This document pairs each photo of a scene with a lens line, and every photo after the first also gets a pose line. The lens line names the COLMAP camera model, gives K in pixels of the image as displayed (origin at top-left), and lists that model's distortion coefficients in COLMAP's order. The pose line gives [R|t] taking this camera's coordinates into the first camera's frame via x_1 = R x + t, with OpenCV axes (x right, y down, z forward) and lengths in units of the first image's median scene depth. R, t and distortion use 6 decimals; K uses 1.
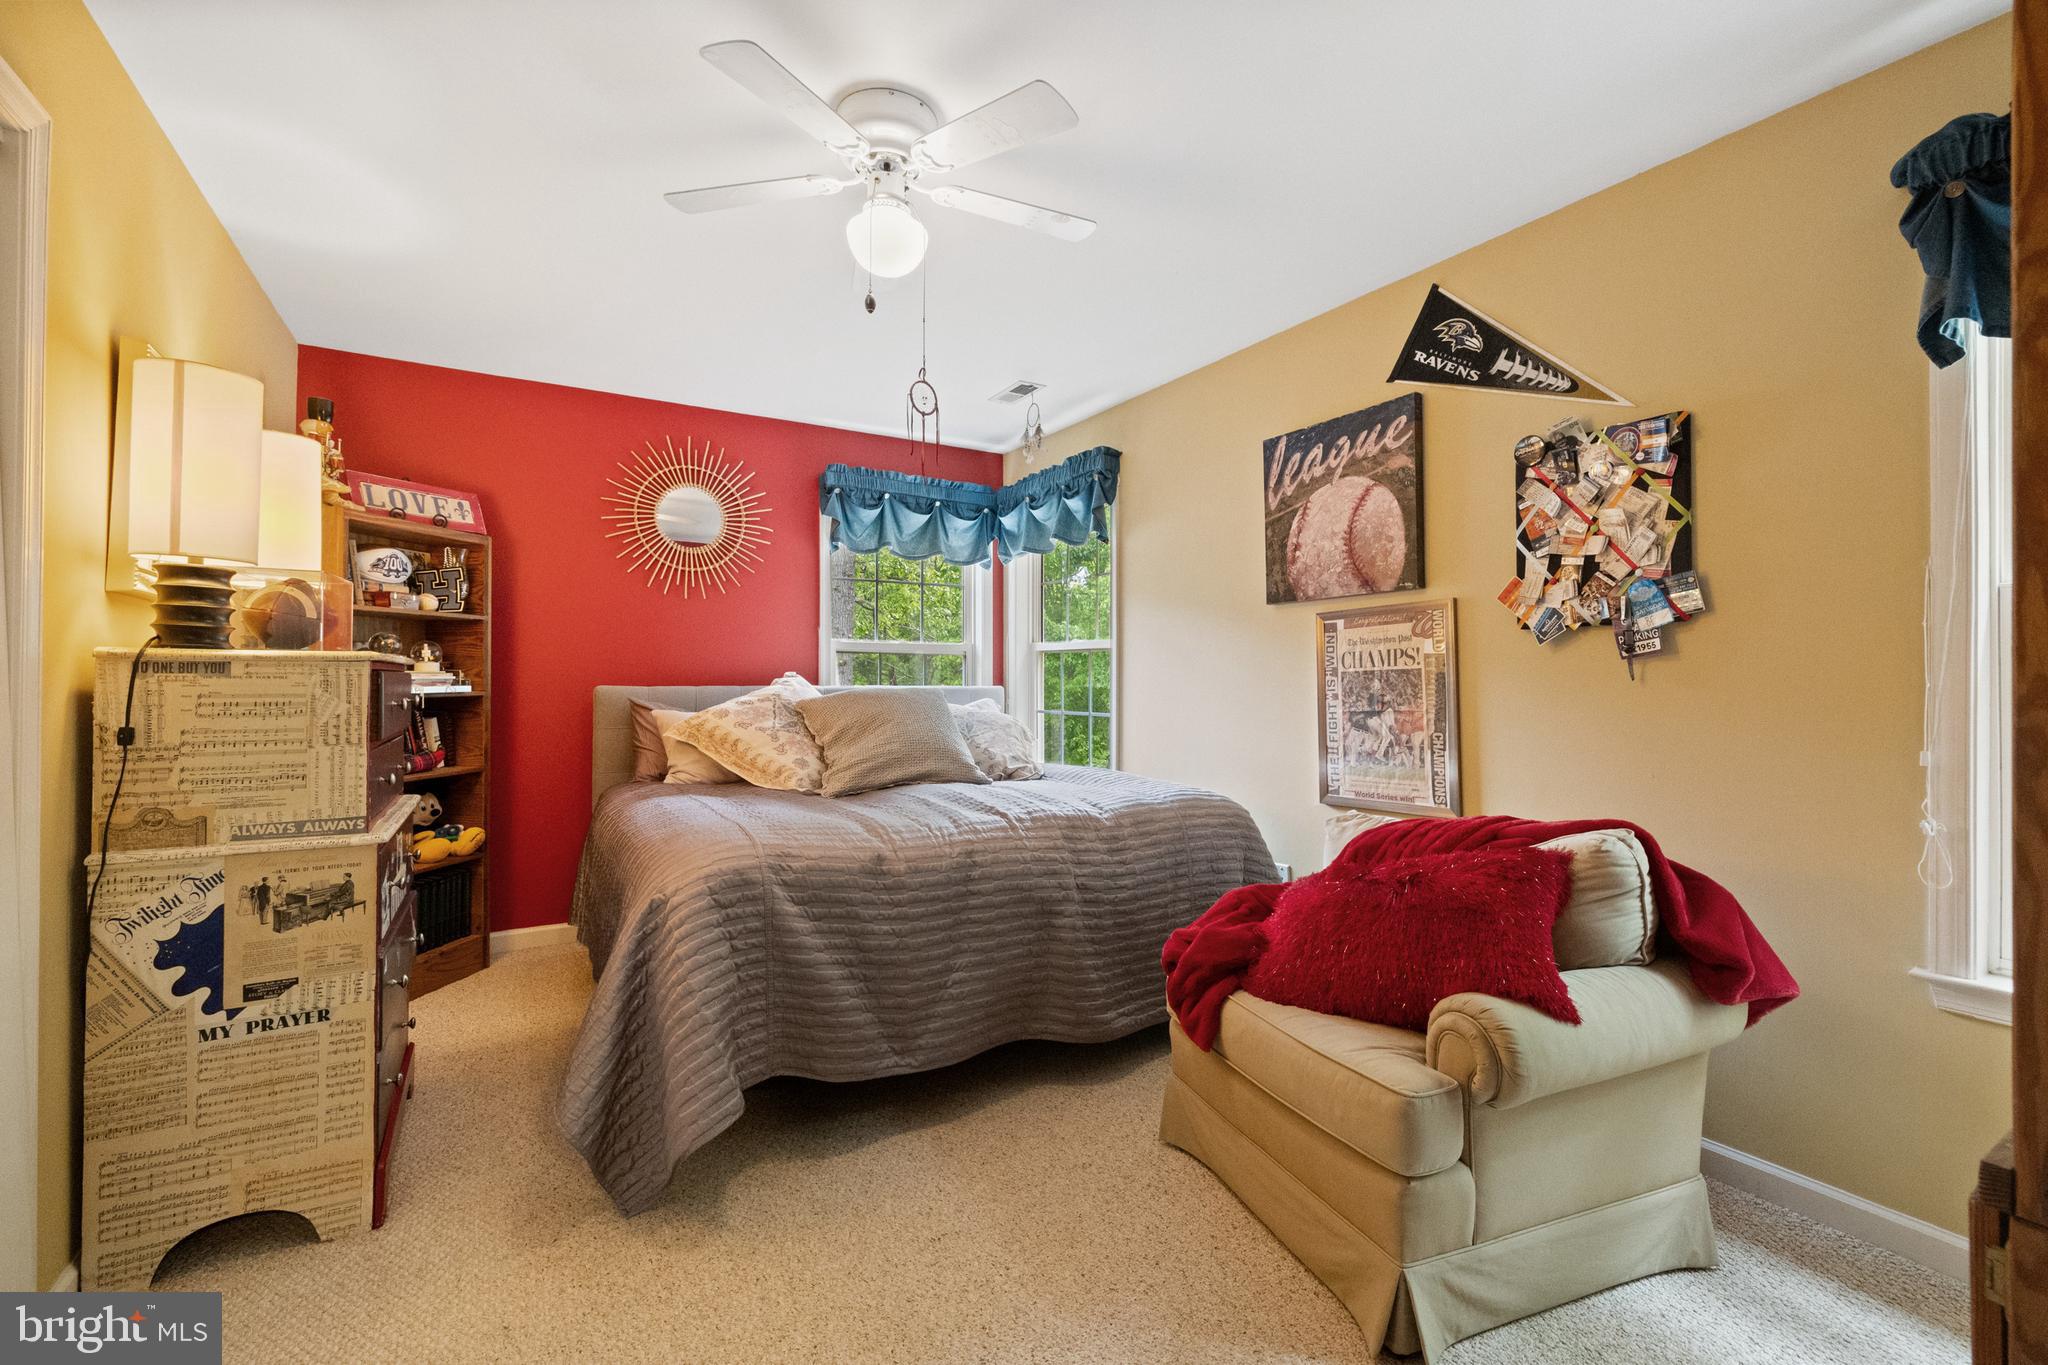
lens RADIAL K [[862.7, 0, 1025.0], [0, 862.7, 686.0], [0, 0, 1]] dist [0.001294, 0.000447]
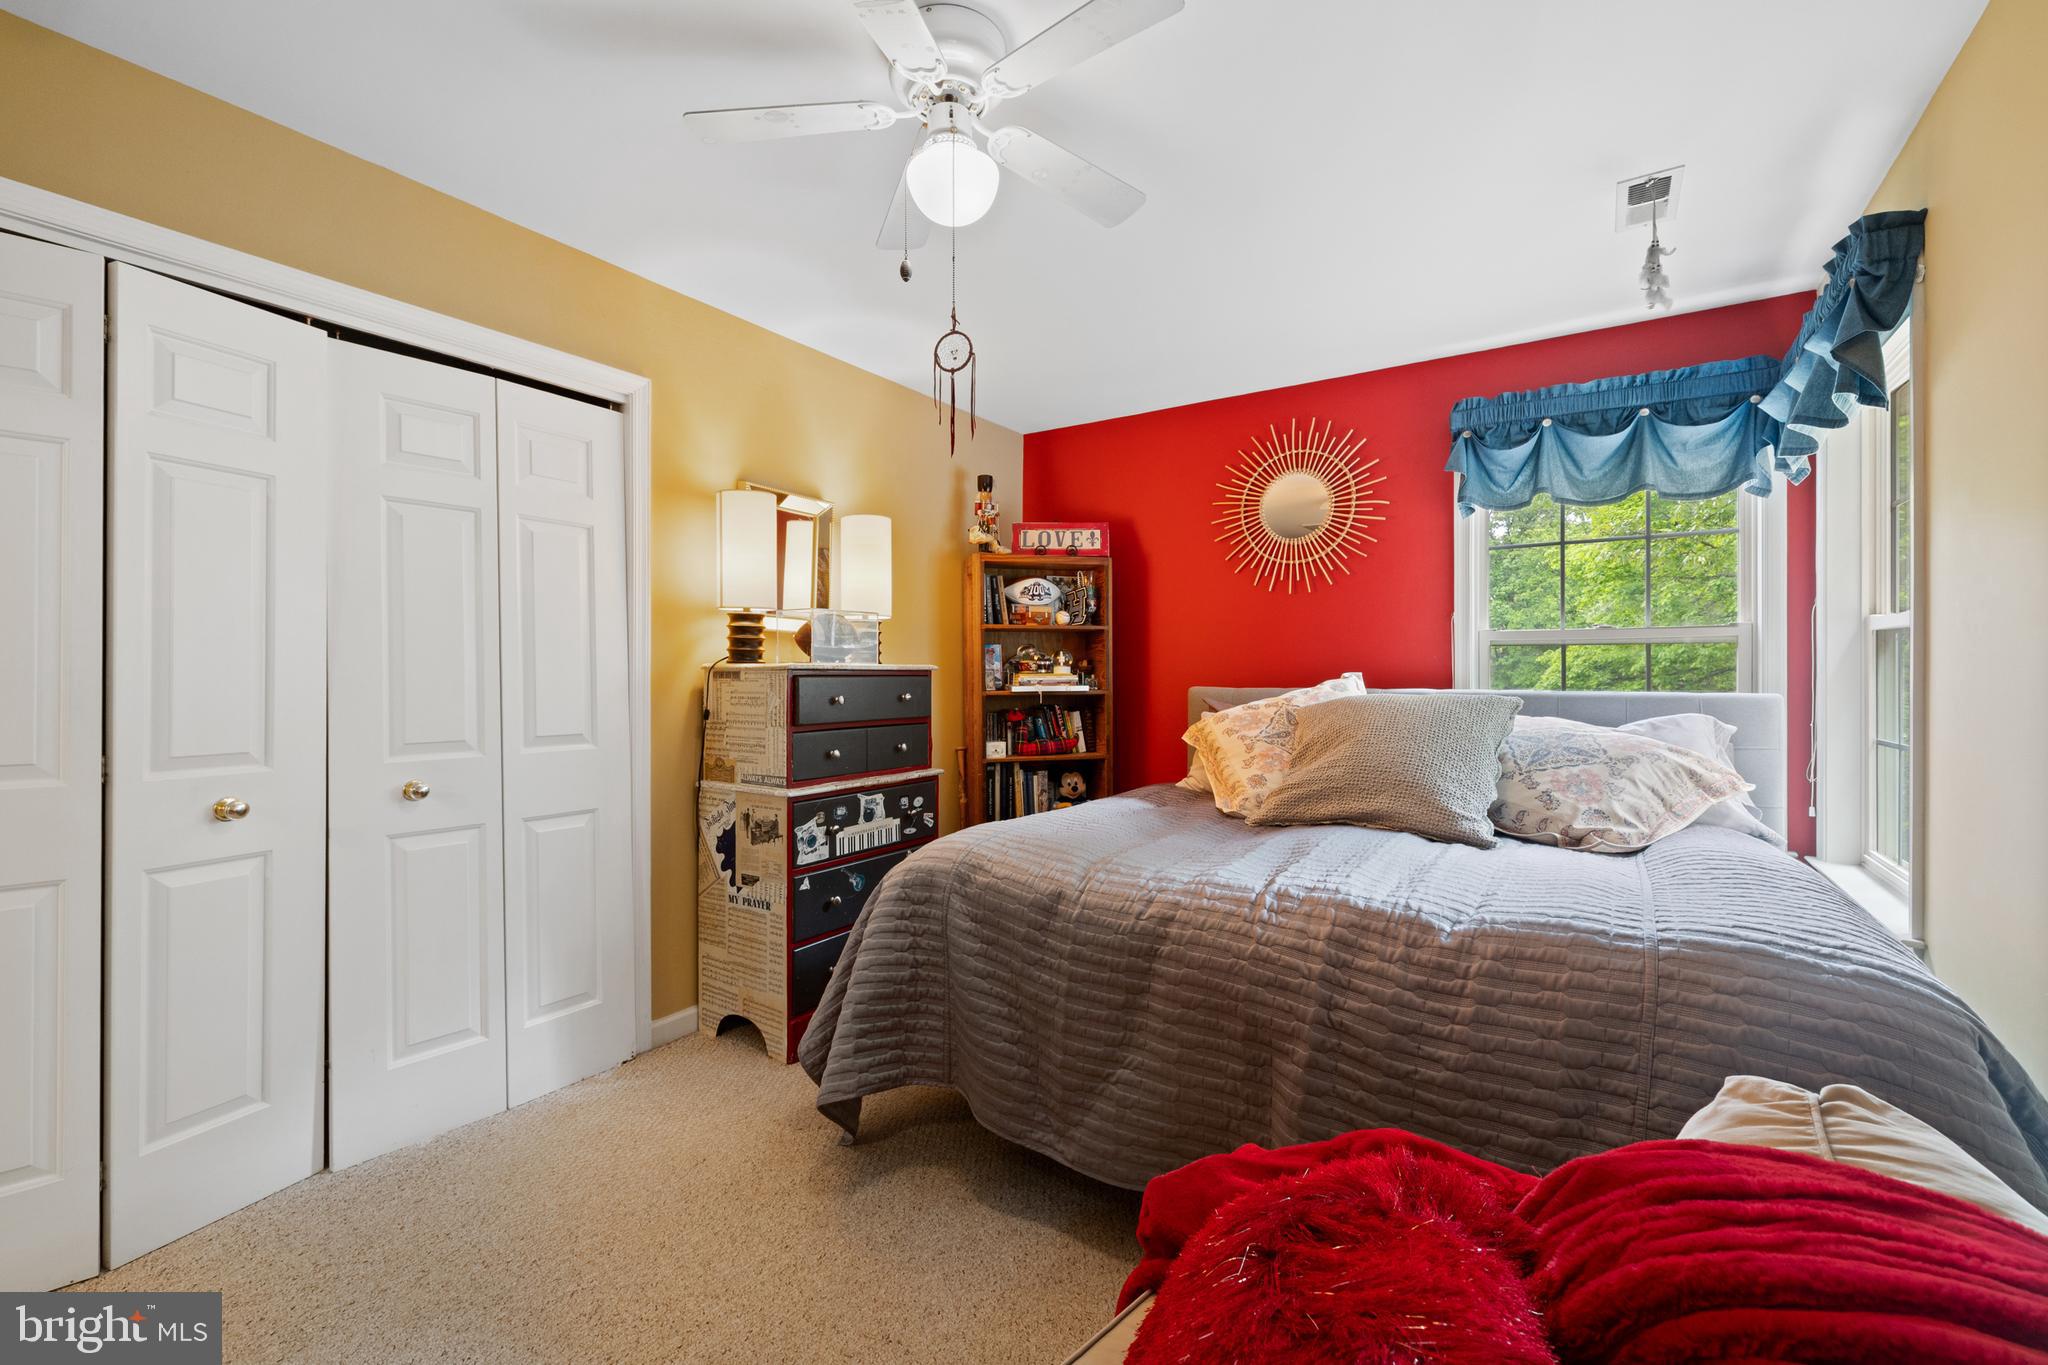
lens RADIAL K [[862.7, 0, 1025.0], [0, 862.7, 686.0], [0, 0, 1]] dist [0.001294, 0.000447]
pose [[0.431281, 0.010546, -0.902156, 0.402584], [-0.006938, 0.999941, 0.008372, -0.009291], [0.902191, 0.002648, 0.431329, 0.417451]]
